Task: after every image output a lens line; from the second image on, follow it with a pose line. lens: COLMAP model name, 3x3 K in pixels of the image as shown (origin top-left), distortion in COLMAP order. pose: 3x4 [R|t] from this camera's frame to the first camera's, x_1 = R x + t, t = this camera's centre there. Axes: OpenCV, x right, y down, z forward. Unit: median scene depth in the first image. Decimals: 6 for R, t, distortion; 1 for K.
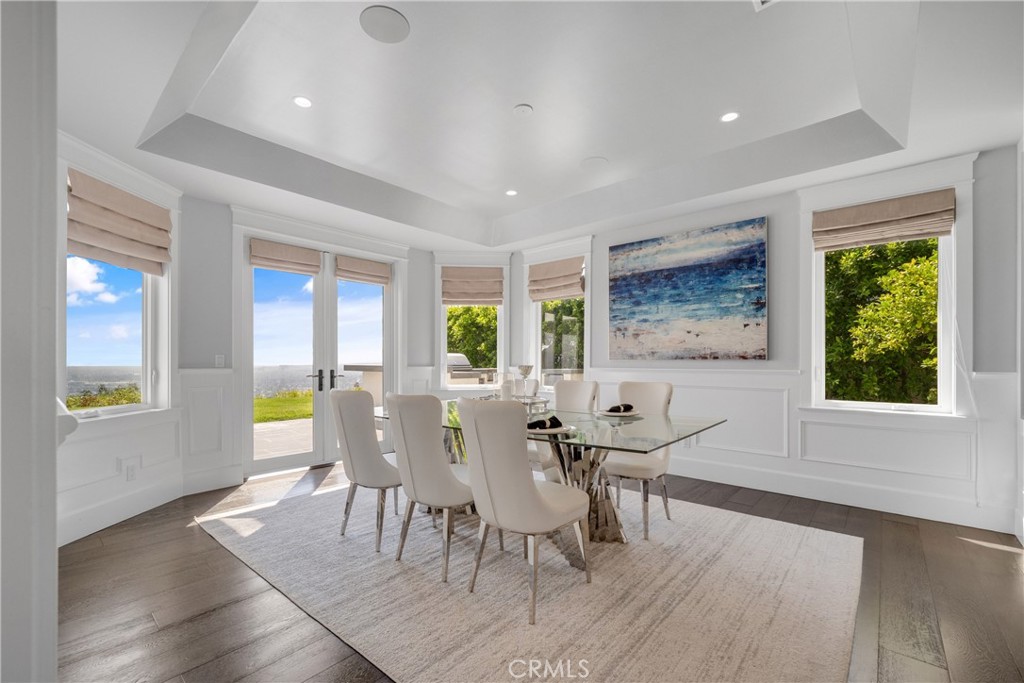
lens RADIAL K [[433.2, 0, 504.7], [0, 433.2, 360.7], [0, 0, 1]] dist [0.002422, -0.001276]
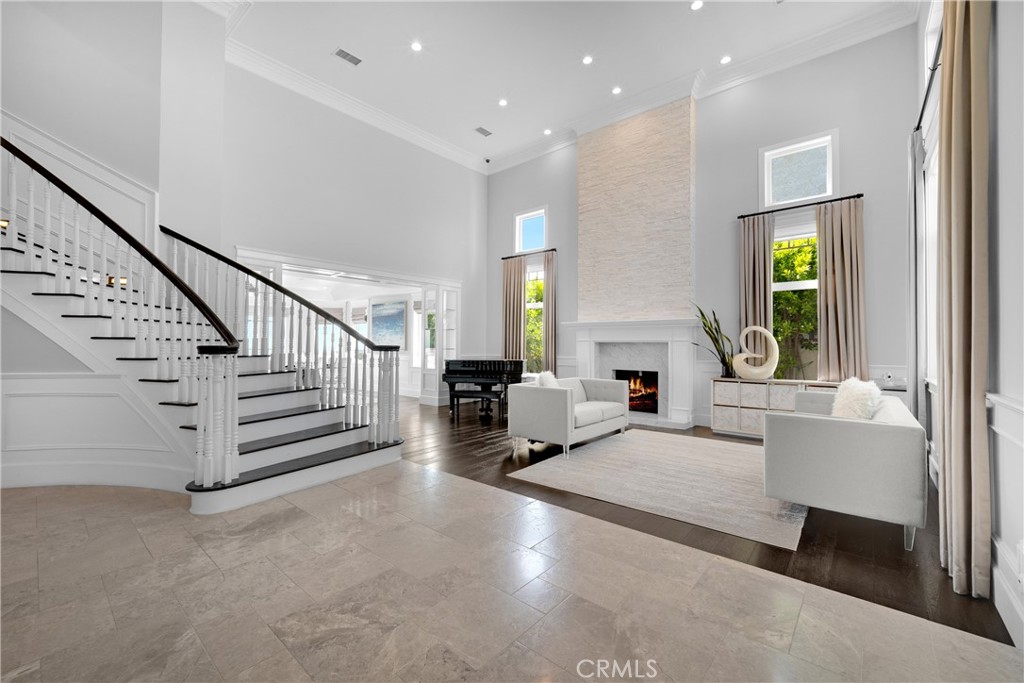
lens RADIAL K [[426.1, 0, 508.8], [0, 426.1, 337.4], [0, 0, 1]] dist [-0.000453, -0.001916]
pose [[0.999878, 0.003241, 0.015283, 1.047518], [-0.002983, 0.999853, -0.016896, -0.035789], [-0.015336, 0.016848, 0.999740, -1.555933]]
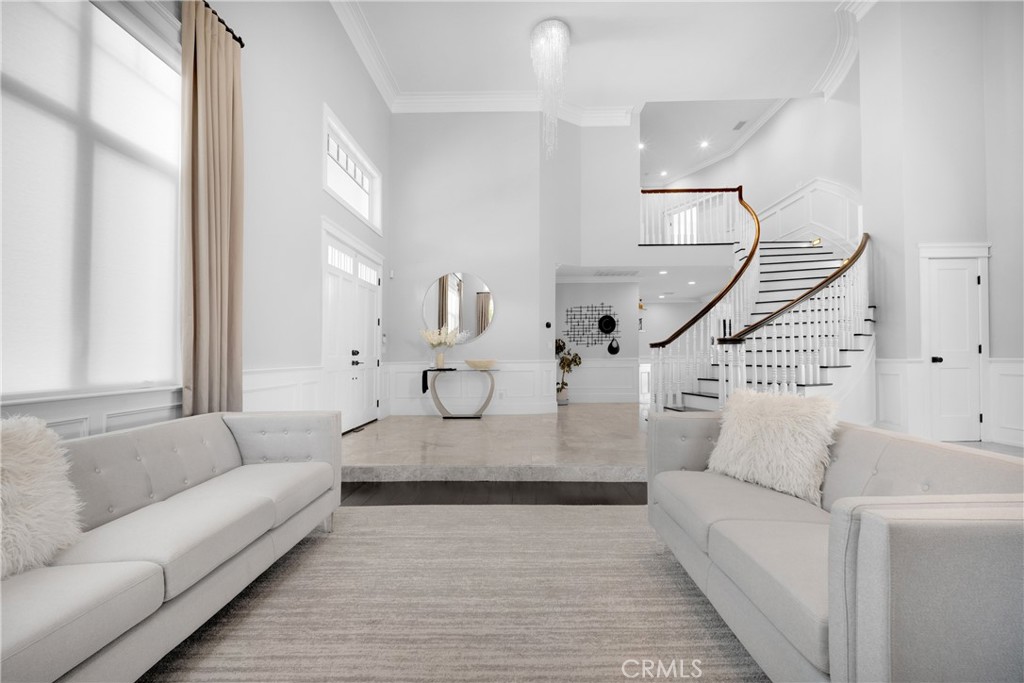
lens RADIAL K [[433.2, 0, 516.3], [0, 433.2, 346.4], [0, 0, 1]] dist [0.002422, -0.001276]
pose [[-0.771632, -0.006365, -0.636038, 1.709369], [0.009691, 0.999716, -0.021761, -0.000433], [0.635996, -0.022956, -0.771351, -0.152724]]
